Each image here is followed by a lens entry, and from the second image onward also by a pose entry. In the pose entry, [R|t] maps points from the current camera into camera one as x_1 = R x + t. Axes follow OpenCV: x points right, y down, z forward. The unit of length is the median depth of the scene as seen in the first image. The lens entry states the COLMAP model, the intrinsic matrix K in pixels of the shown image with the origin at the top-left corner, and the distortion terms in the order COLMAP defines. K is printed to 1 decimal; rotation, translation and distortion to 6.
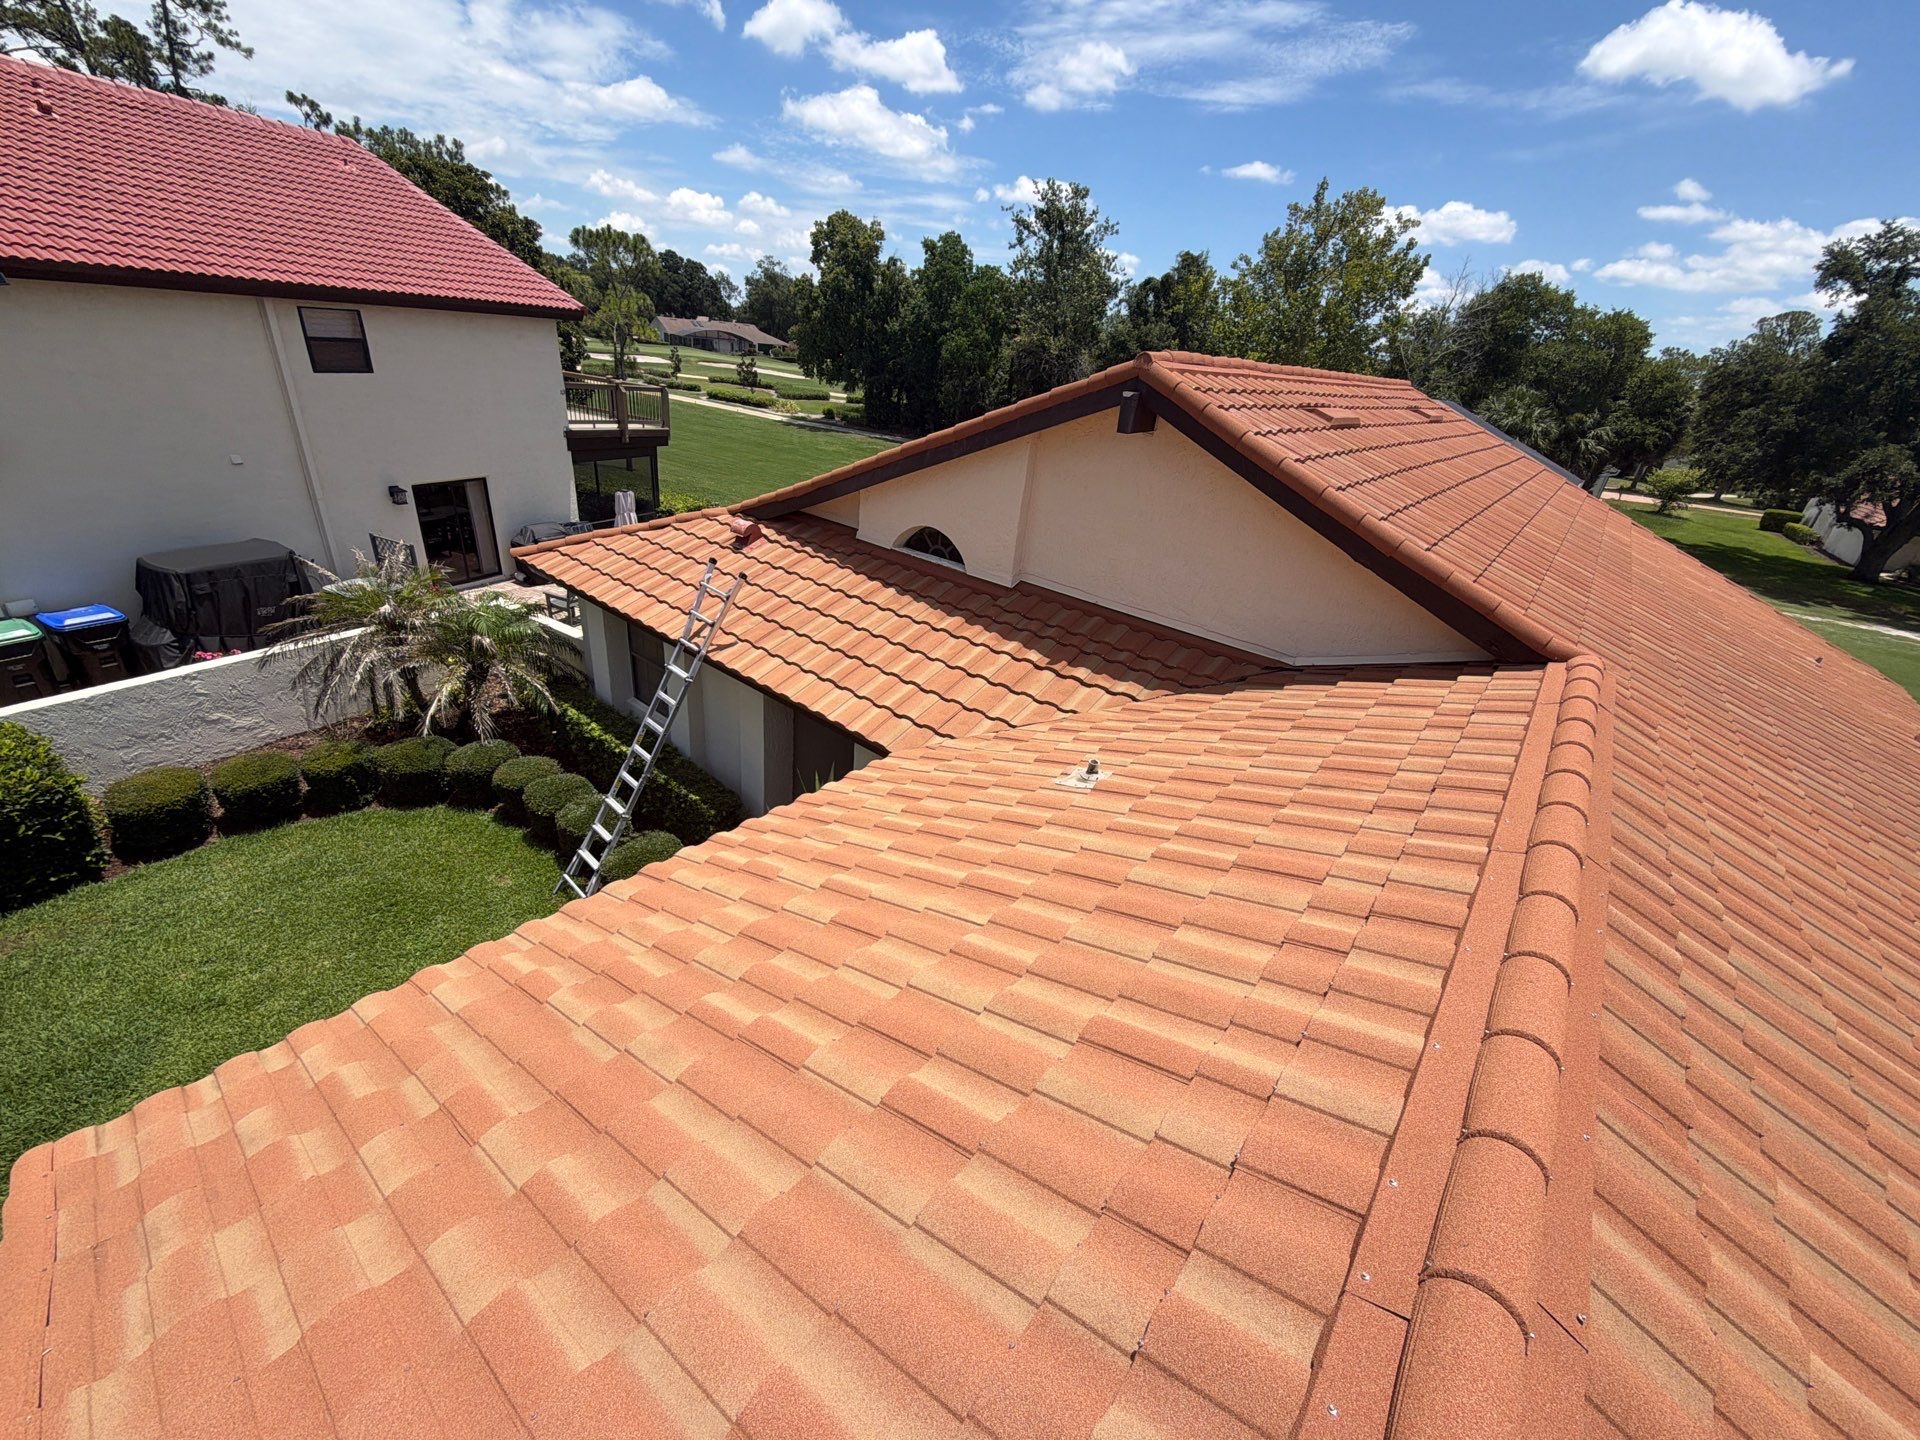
lens RADIAL K [[765.6, 0, 959.4], [0, 765.6, 719.1], [0, 0, 1]] dist [0.001463, -0.000211]
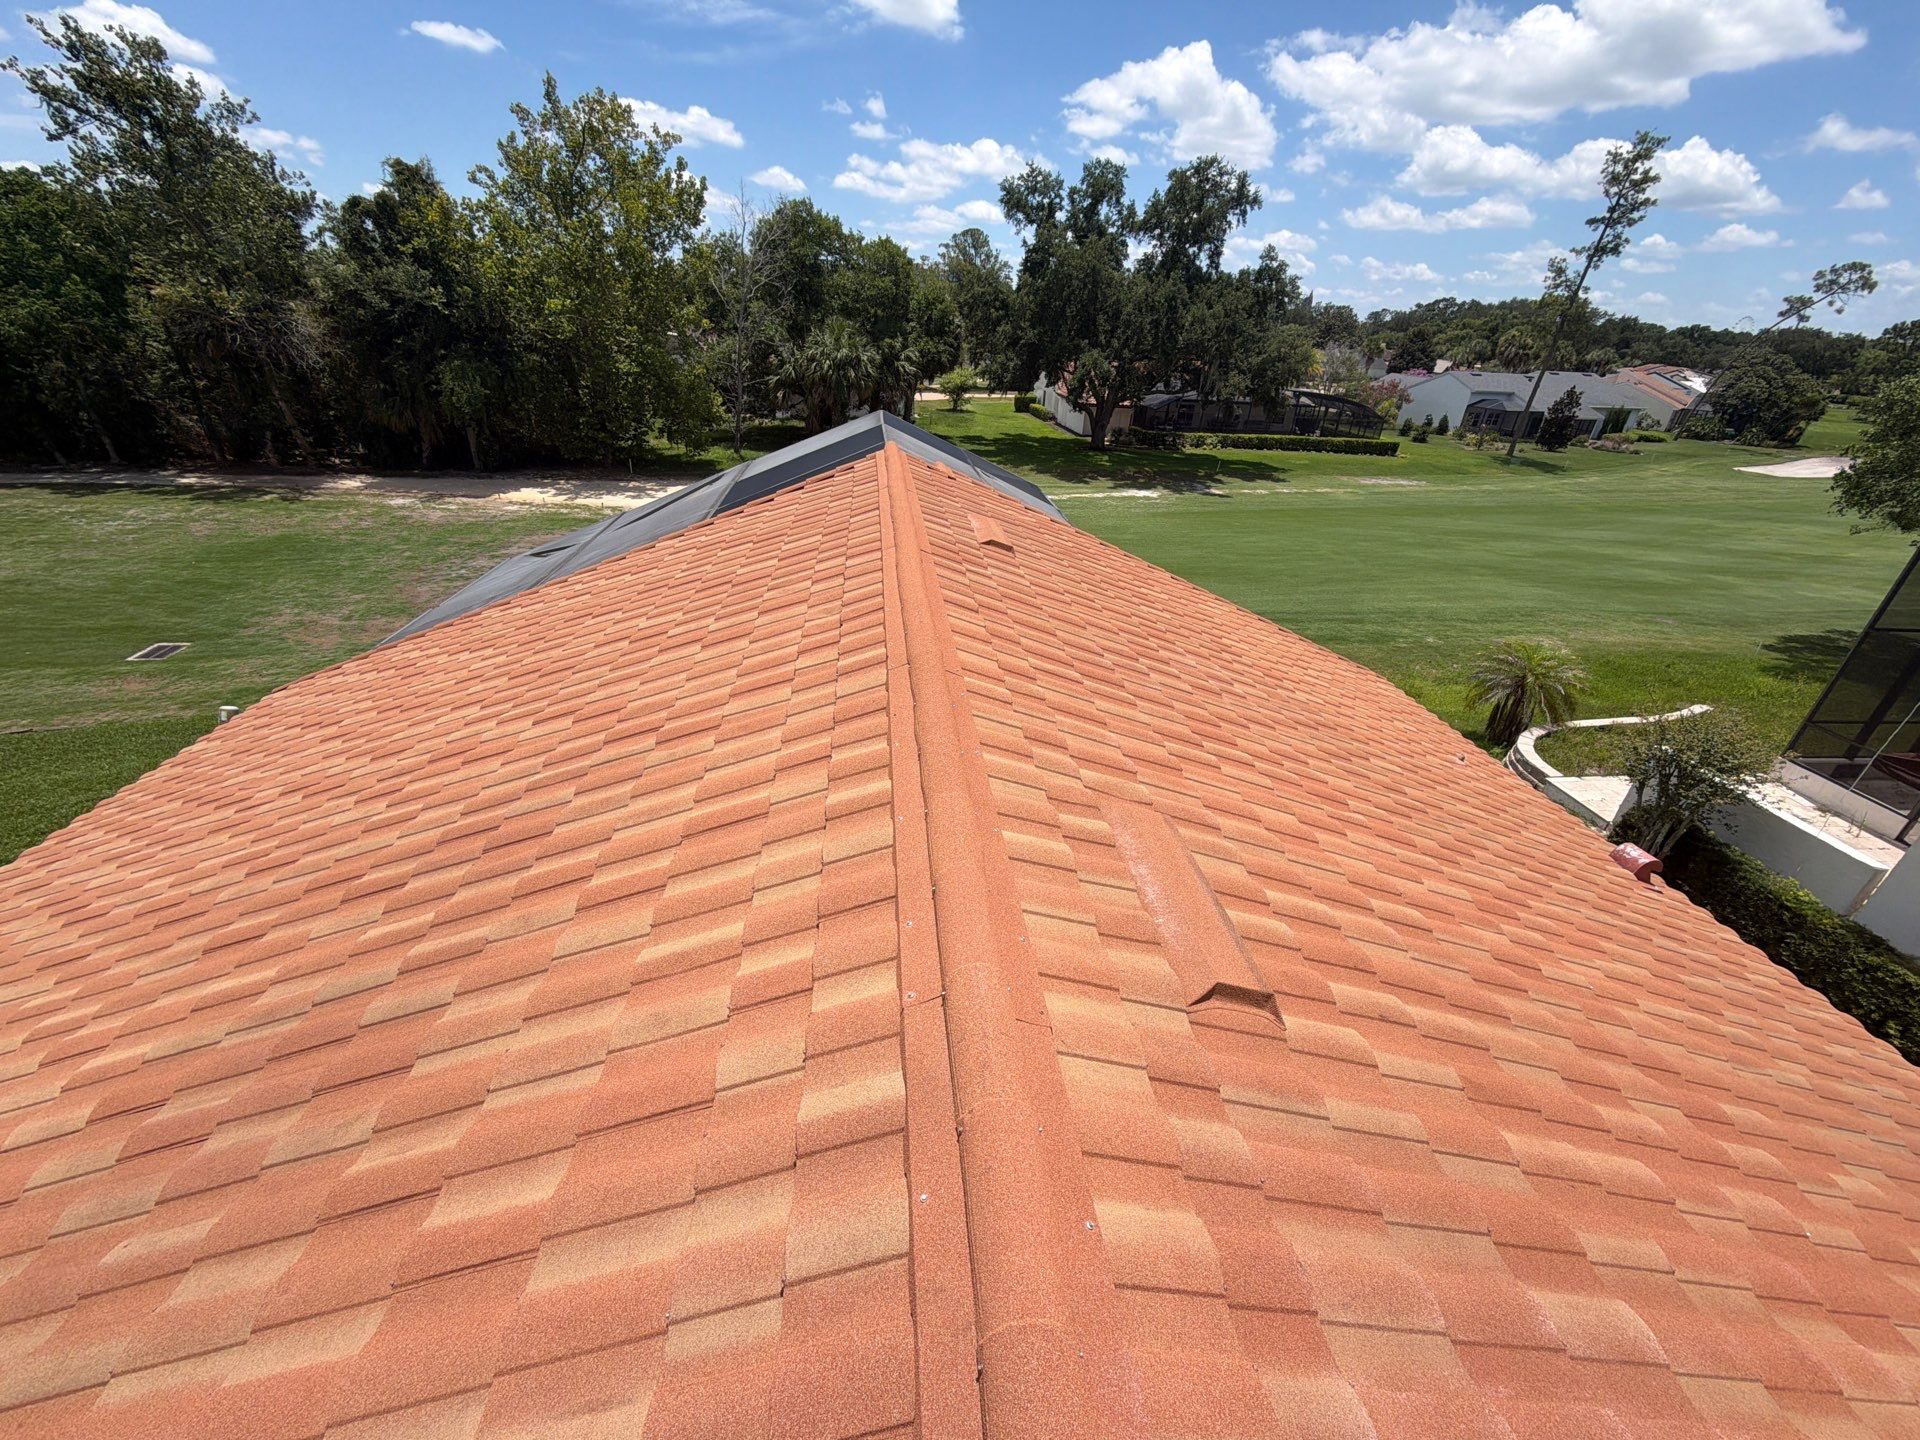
lens RADIAL K [[765.6, 0, 959.4], [0, 765.6, 719.1], [0, 0, 1]] dist [0.001463, -0.000211]
pose [[0.708722, -0.386363, 0.590285, 0.056717], [0.331985, 0.920921, 0.204181, -0.127470], [-0.622495, 0.051258, 0.780944, 0.172532]]
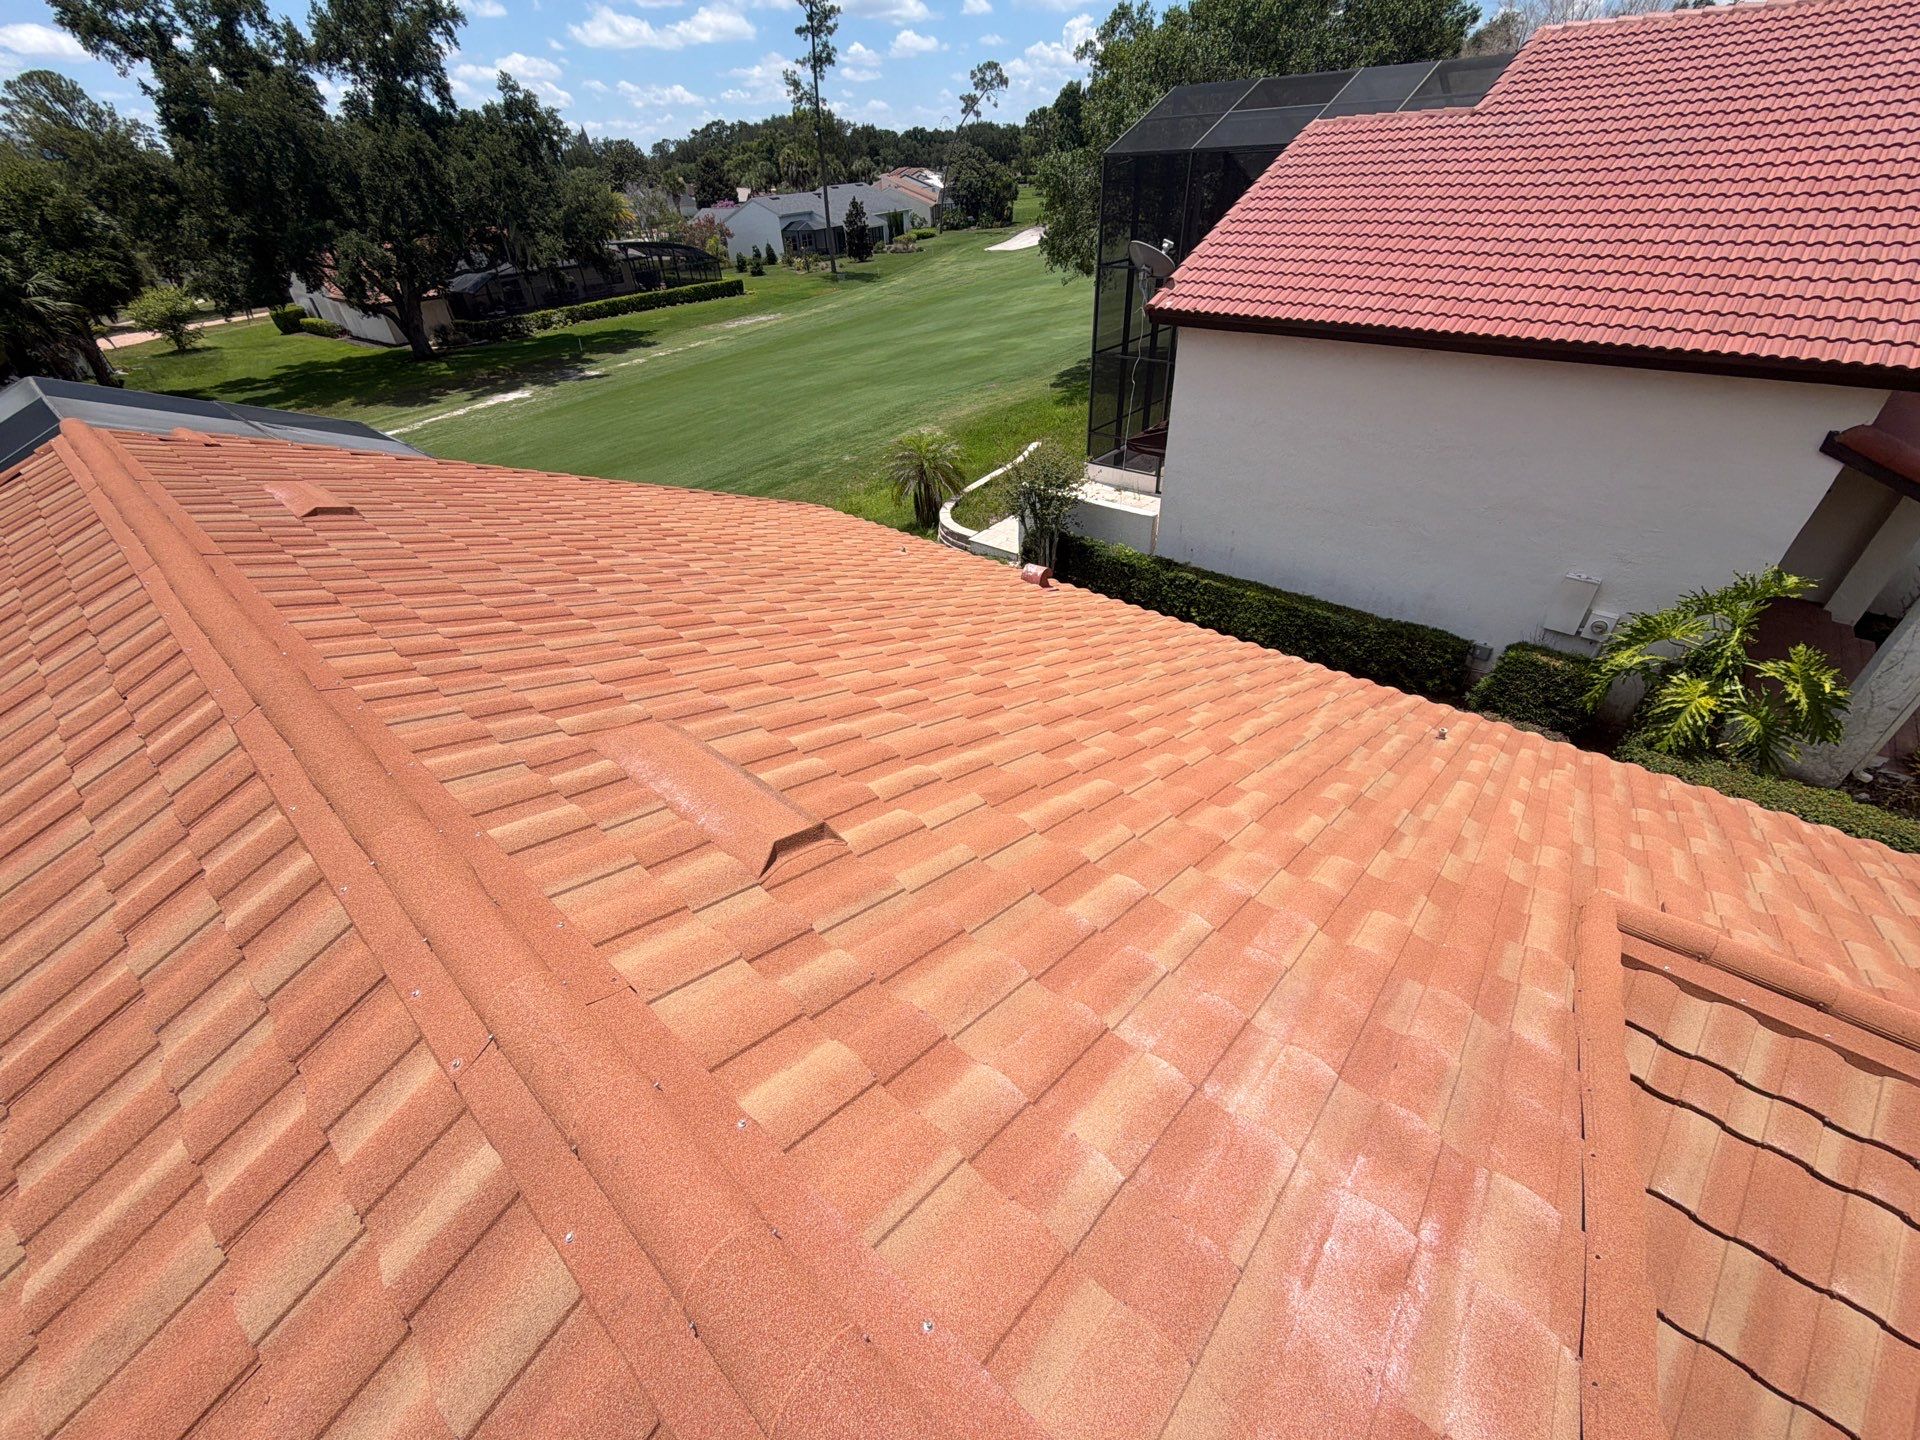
lens RADIAL K [[765.6, 0, 959.4], [0, 765.6, 719.1], [0, 0, 1]] dist [0.001463, -0.000211]
pose [[0.030487, -0.673227, 0.738807, 0.059909], [0.492702, 0.653234, 0.574918, -0.124210], [-0.869664, 0.346484, 0.351616, 0.168965]]
